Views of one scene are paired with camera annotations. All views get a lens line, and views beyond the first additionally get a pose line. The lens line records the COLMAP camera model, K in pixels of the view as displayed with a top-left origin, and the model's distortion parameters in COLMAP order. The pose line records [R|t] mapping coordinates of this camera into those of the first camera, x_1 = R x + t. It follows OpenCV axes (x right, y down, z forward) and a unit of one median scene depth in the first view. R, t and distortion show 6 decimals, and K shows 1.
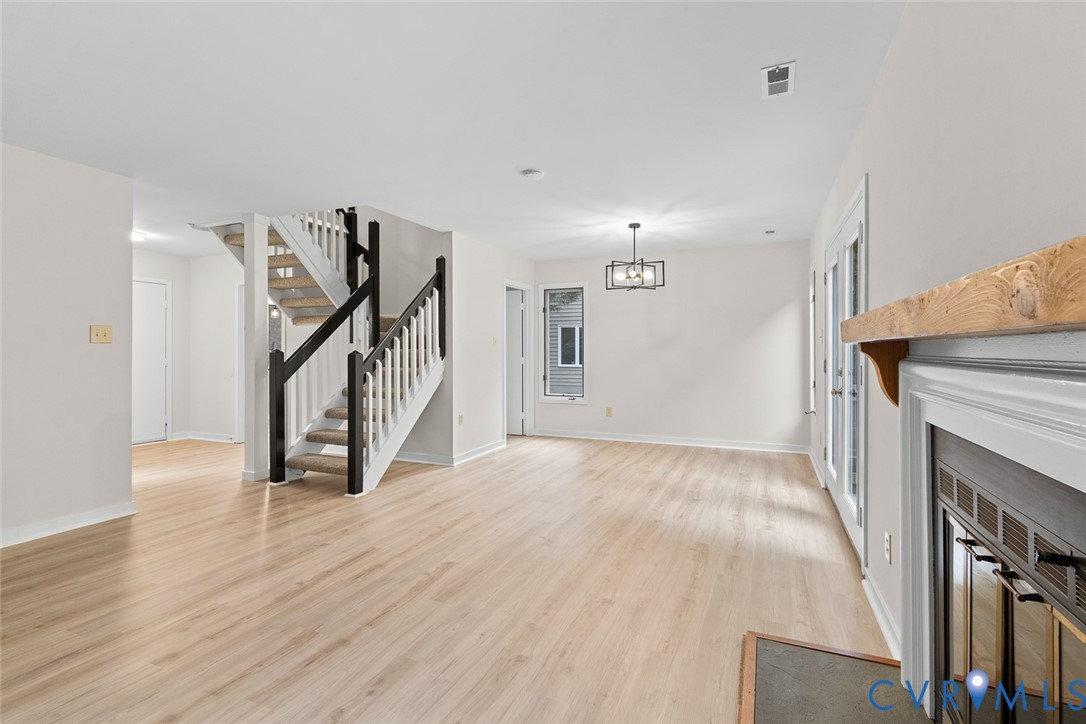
lens RADIAL K [[504.3, 0, 563.0], [0, 504.3, 347.4], [0, 0, 1]] dist [0.002385, 0.000100]
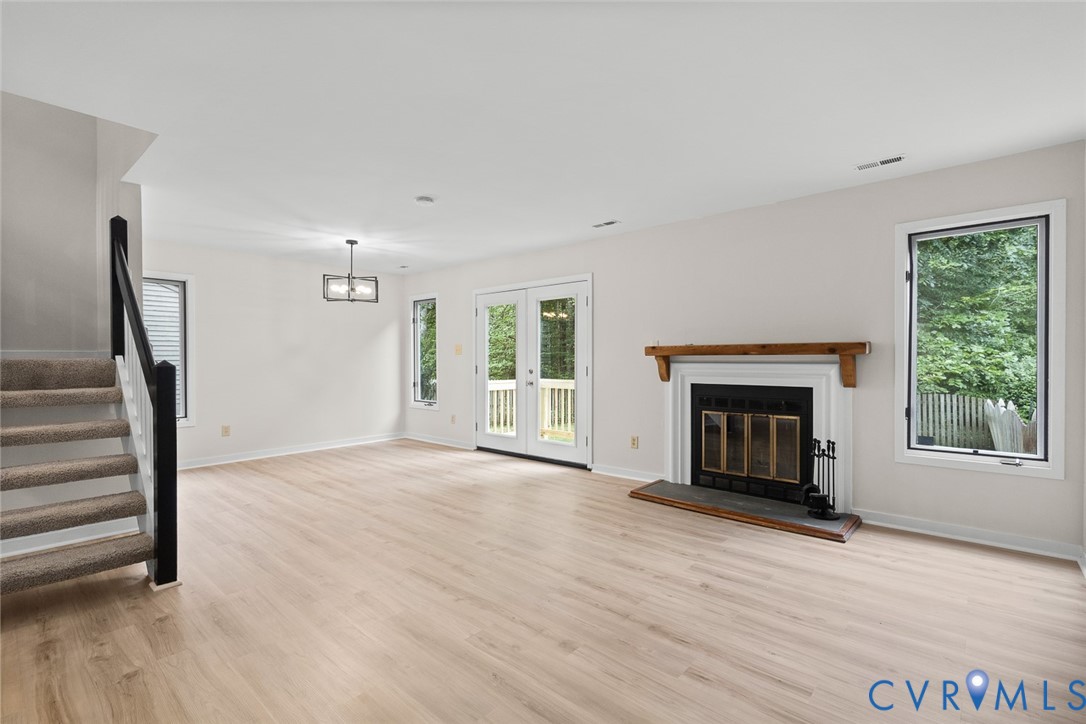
lens RADIAL K [[484.3, 0, 543.0], [0, 484.3, 362.0], [0, 0, 1]] dist [0.001433, 0.000327]
pose [[0.334587, -0.008551, 0.942326, -1.142281], [-0.001532, 0.999953, 0.009617, -0.000173], [-0.942364, -0.004661, 0.334558, 0.456172]]
